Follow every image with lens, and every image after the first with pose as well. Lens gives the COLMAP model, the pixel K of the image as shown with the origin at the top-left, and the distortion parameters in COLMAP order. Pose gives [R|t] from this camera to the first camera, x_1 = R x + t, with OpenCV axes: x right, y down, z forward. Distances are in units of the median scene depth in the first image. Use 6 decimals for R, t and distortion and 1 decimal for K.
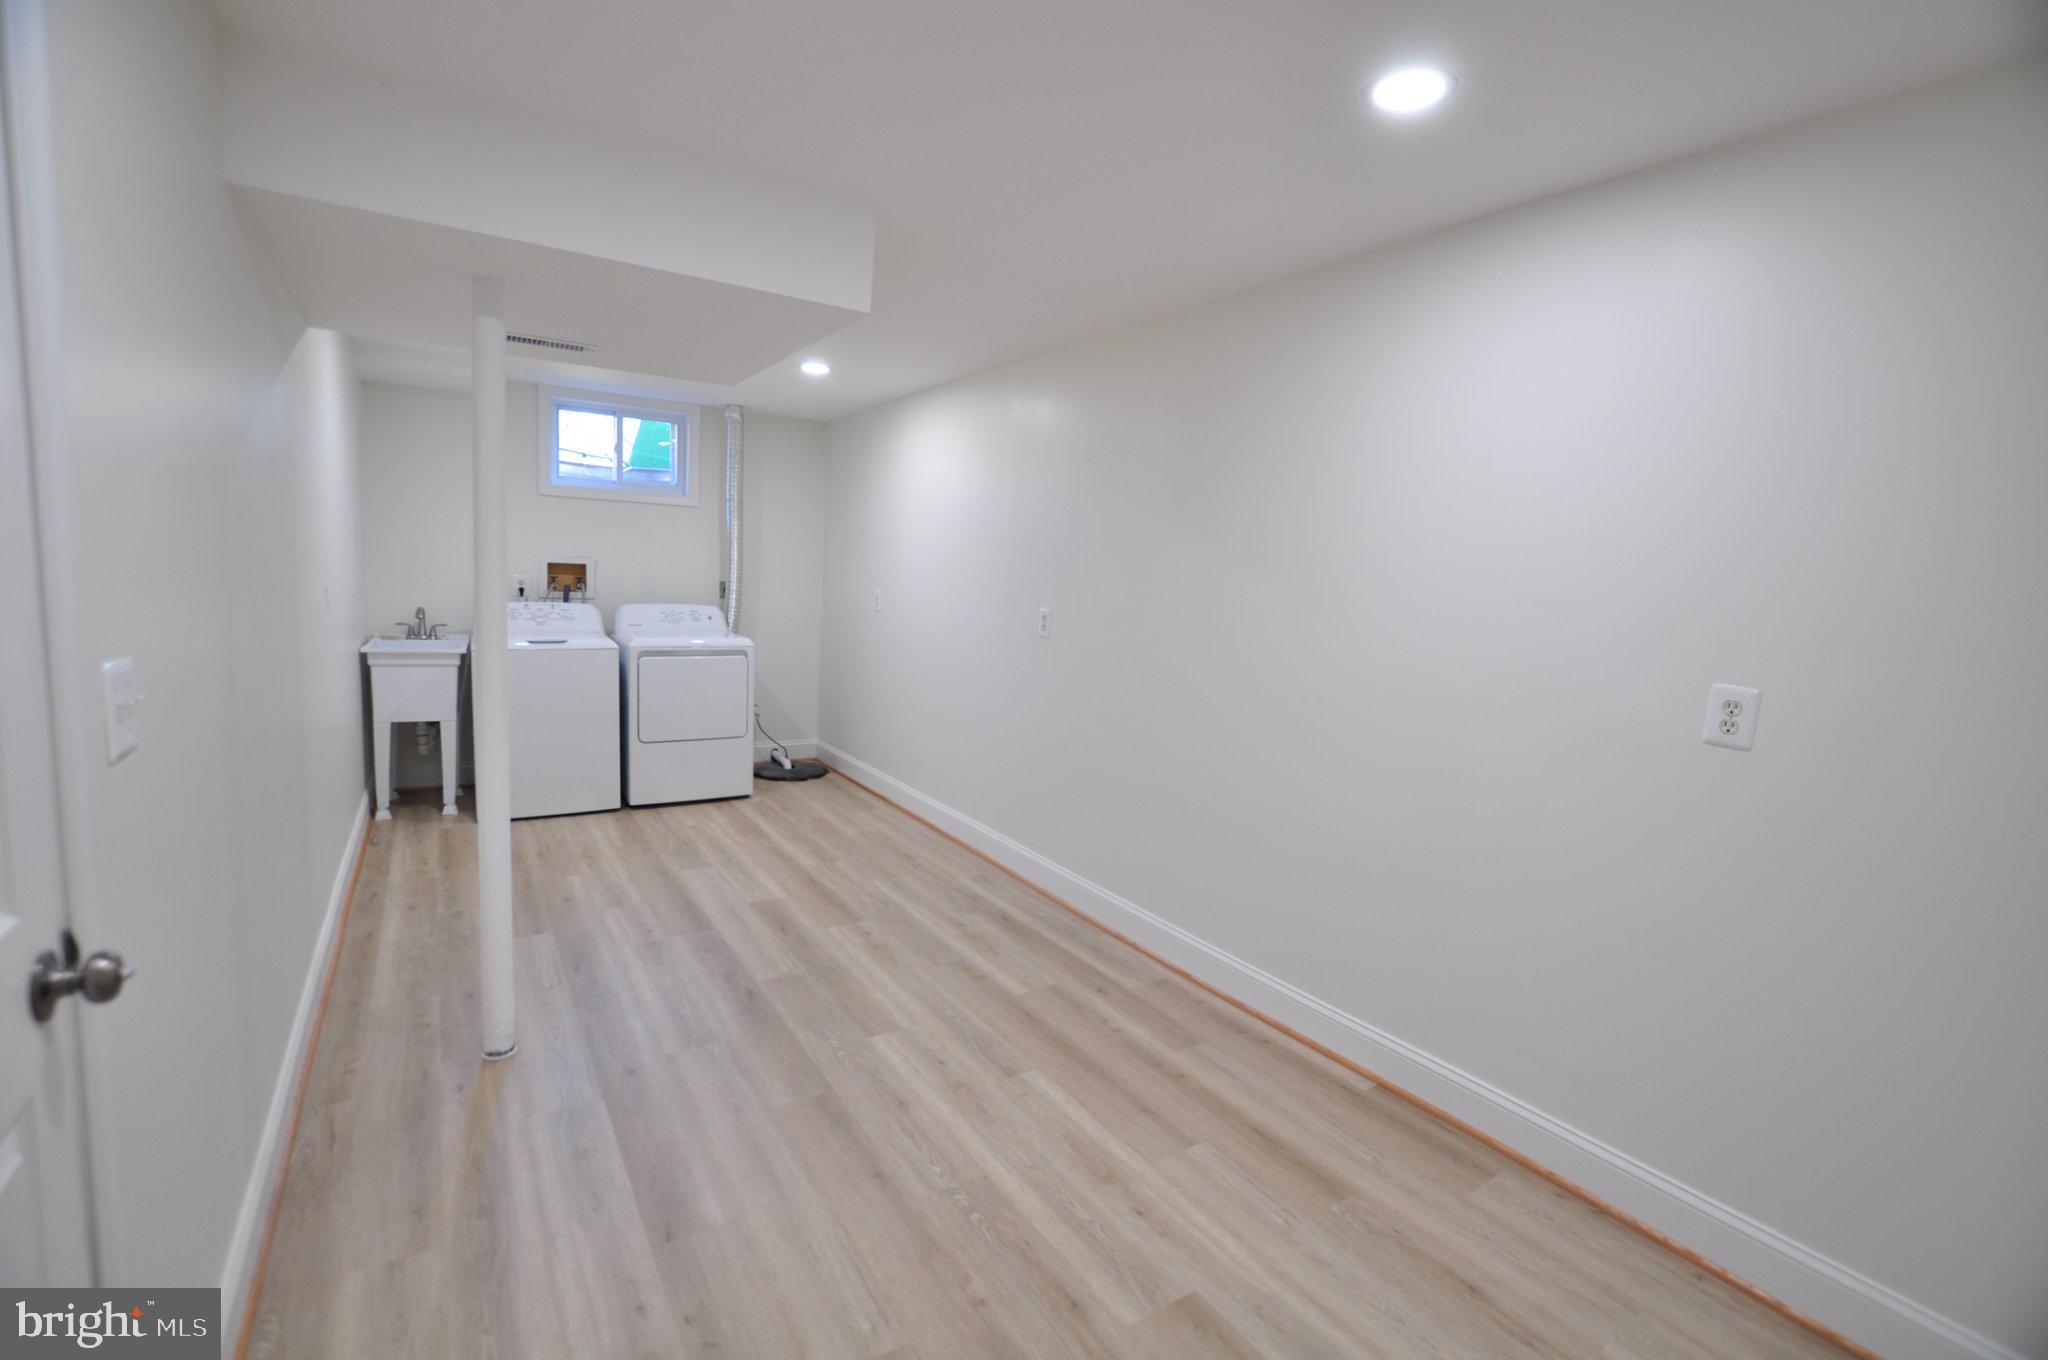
lens RADIAL K [[903.5, 0, 1033.5], [0, 903.5, 681.3], [0, 0, 1]] dist [-0.031549, 0.004303]
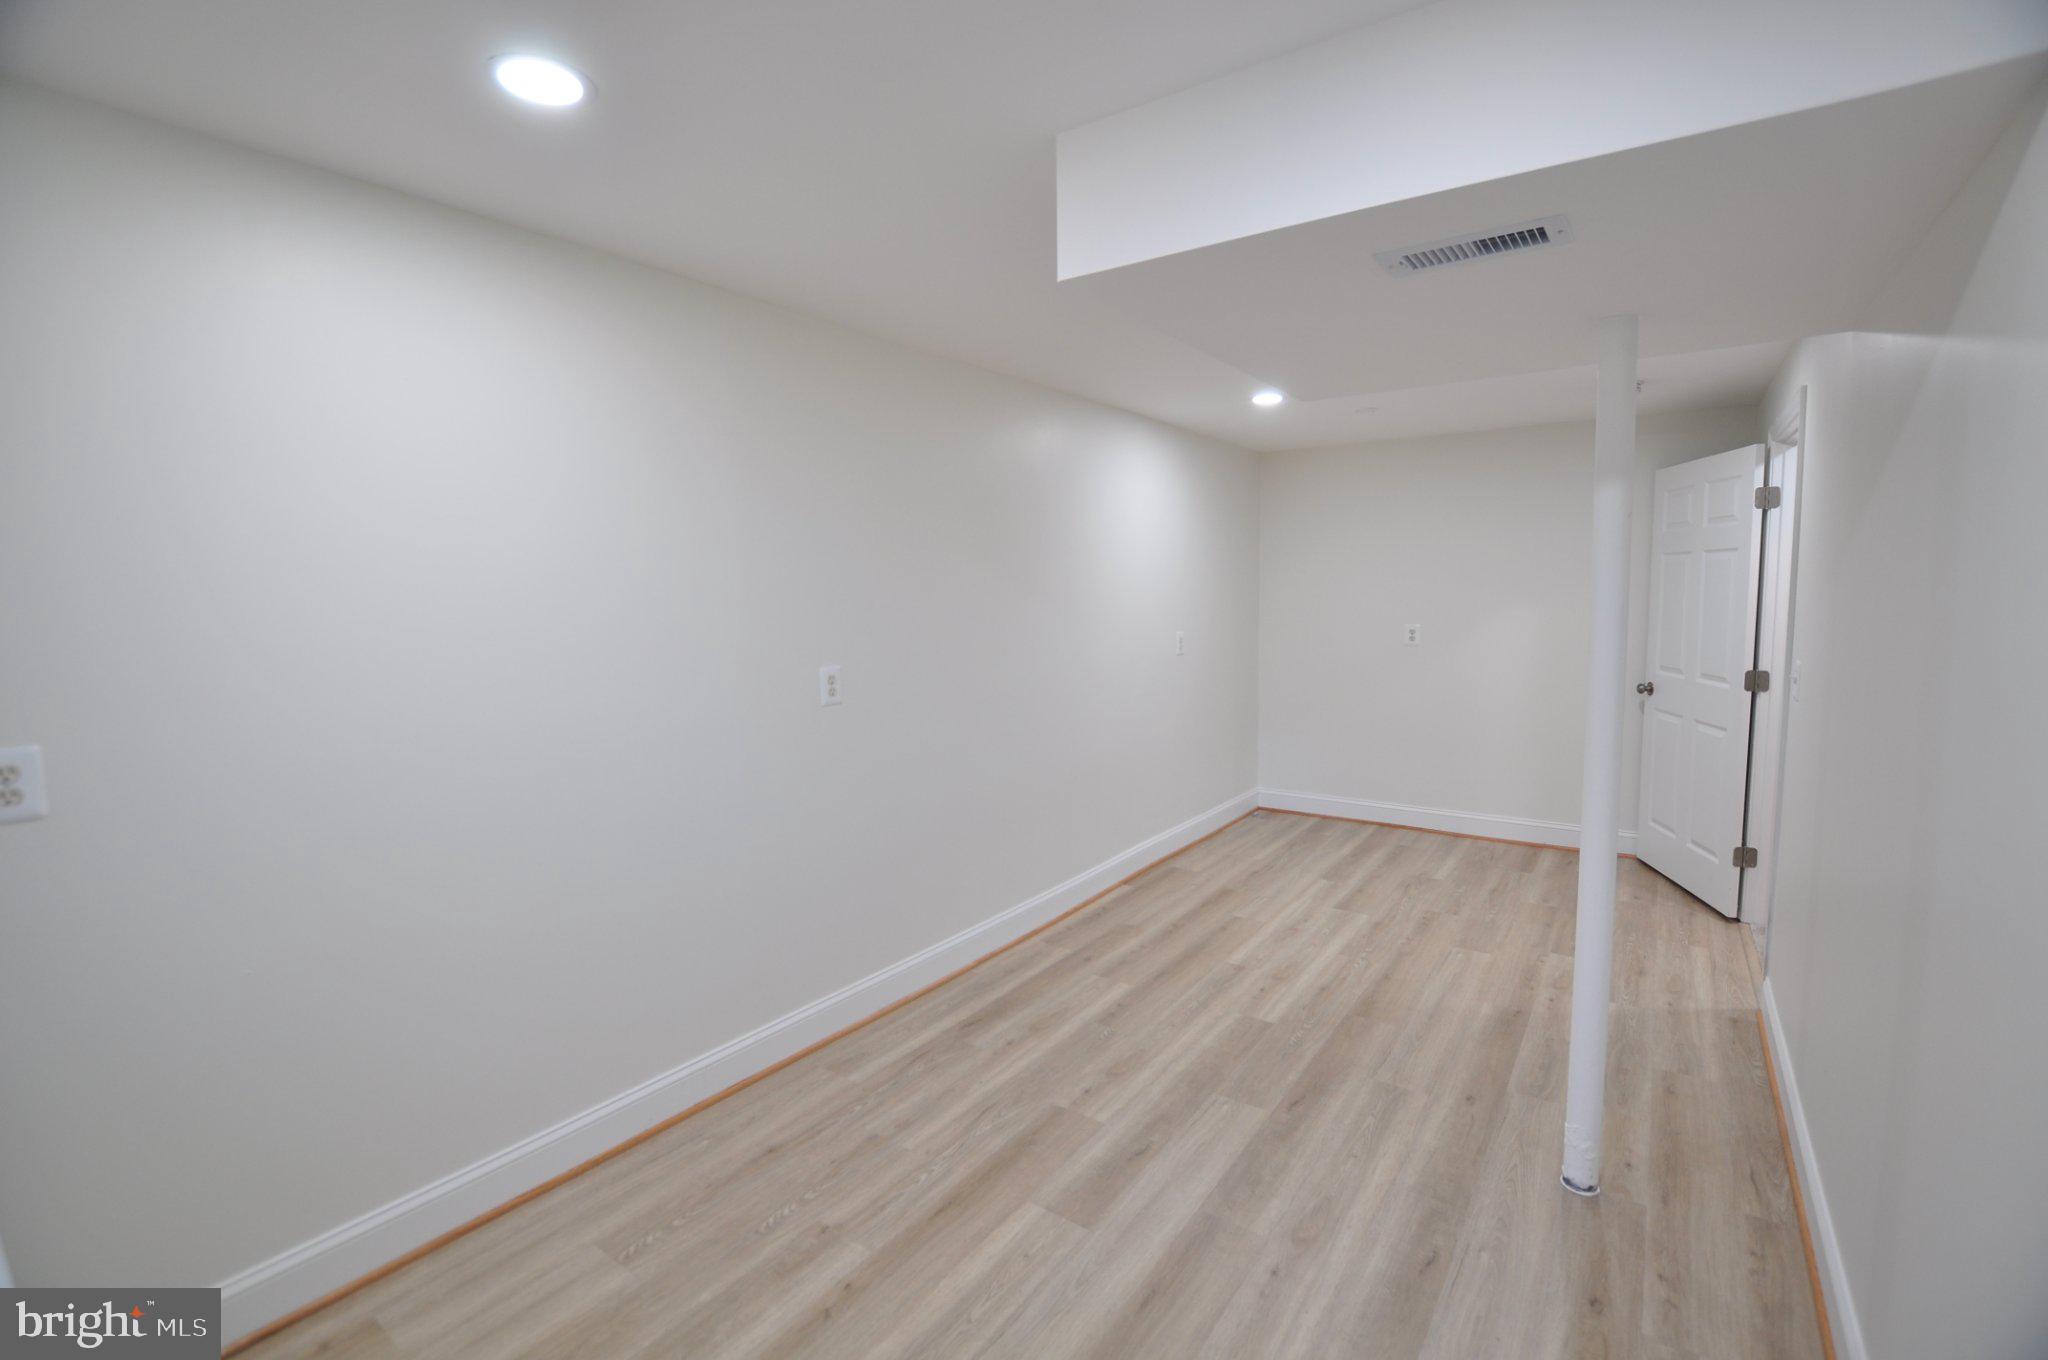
lens RADIAL K [[903.5, 0, 1026.7], [0, 903.5, 675.2], [0, 0, 1]] dist [-0.031549, 0.004303]
pose [[-0.359398, -0.132764, 0.923692, -0.877862], [0.106898, 0.977455, 0.182084, -0.229204], [-0.927041, 0.164182, -0.337103, 1.317620]]
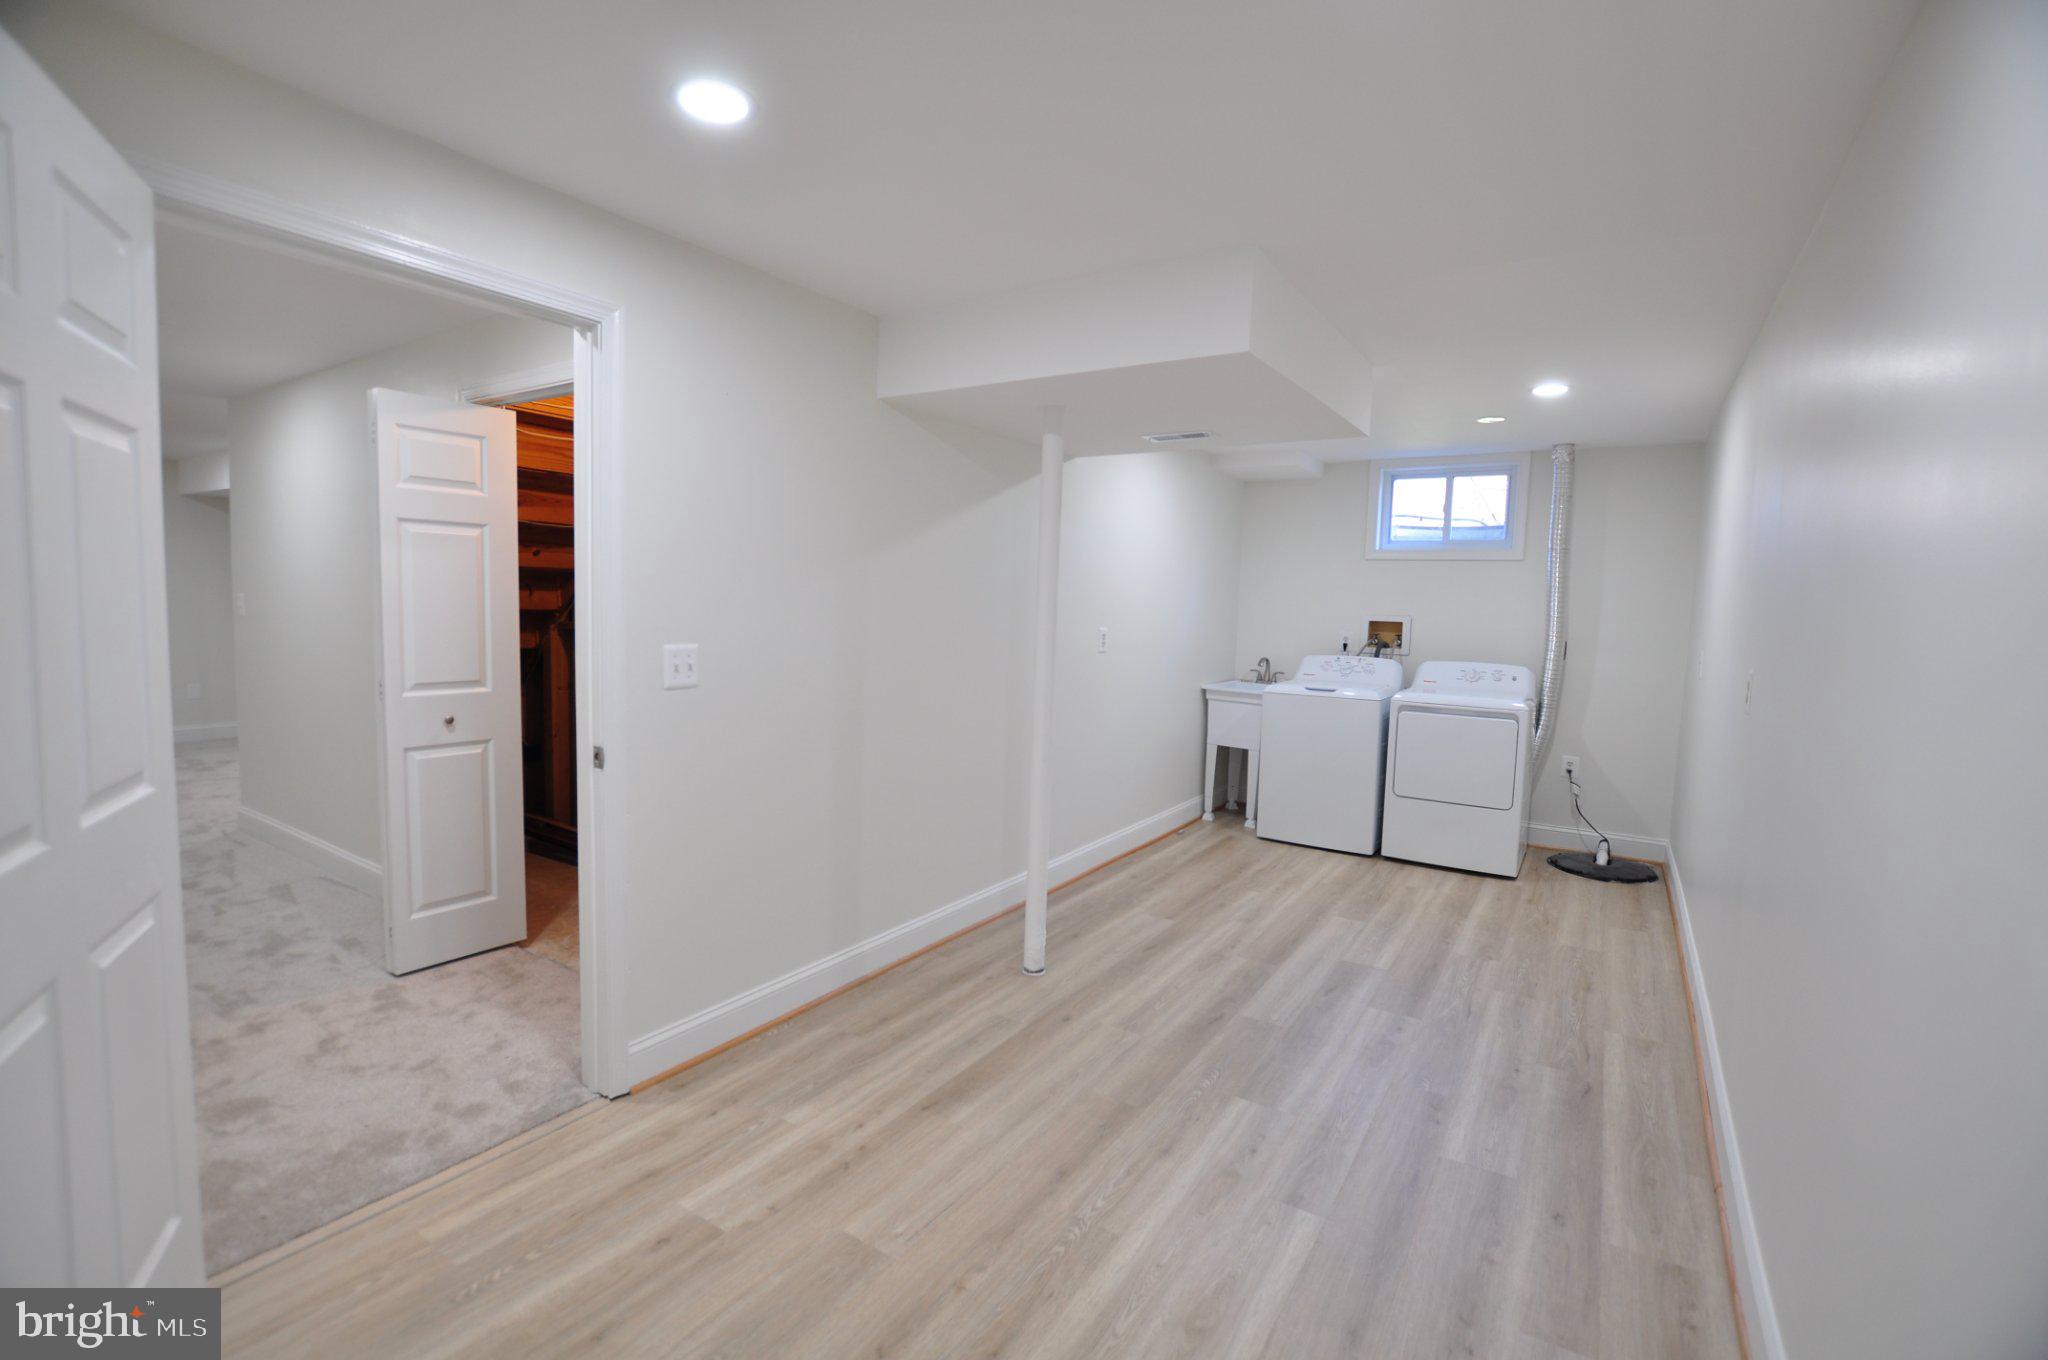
lens RADIAL K [[903.5, 0, 1021.4], [0, 903.5, 681.5], [0, 0, 1]] dist [-0.031549, 0.004303]
pose [[0.397716, 0.042964, -0.916502, 0.473627], [-0.117612, 0.993049, -0.004485, -0.007446], [0.909939, 0.109576, 0.400005, 0.298980]]
